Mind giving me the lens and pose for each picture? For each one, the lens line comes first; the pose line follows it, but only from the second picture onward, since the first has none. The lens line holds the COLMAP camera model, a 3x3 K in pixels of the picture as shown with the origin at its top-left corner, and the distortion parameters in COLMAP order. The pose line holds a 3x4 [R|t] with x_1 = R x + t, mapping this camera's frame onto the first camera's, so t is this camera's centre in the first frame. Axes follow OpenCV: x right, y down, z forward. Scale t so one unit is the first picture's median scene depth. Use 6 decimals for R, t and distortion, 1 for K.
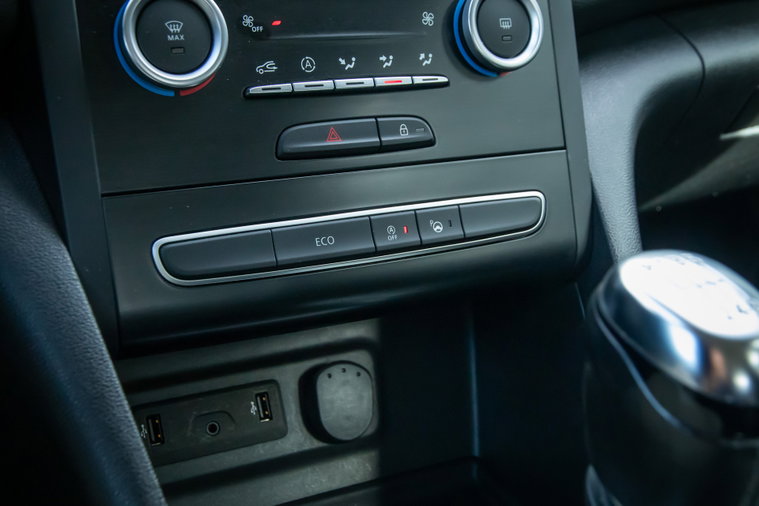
lens RADIAL K [[1012.3, 0, 379.5], [0, 1012.3, 253.0], [0, 0, 1]] dist [0.104922, 0.003426]
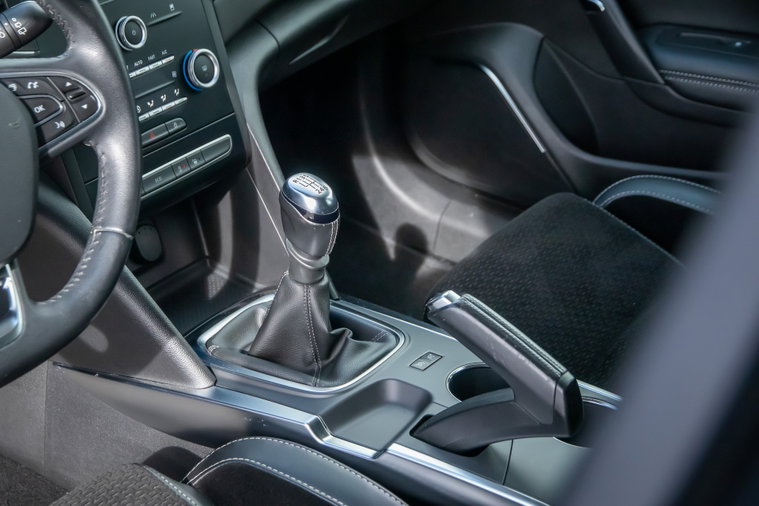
lens RADIAL K [[1436.4, 0, 379.5], [0, 1436.4, 253.0], [0, 0, 1]] dist [-0.003841, -0.005594]
pose [[0.904371, -0.219914, 0.365720, -0.829972], [0.149908, 0.966091, 0.210229, -0.462324], [-0.399551, -0.135301, 0.906671, -2.246421]]
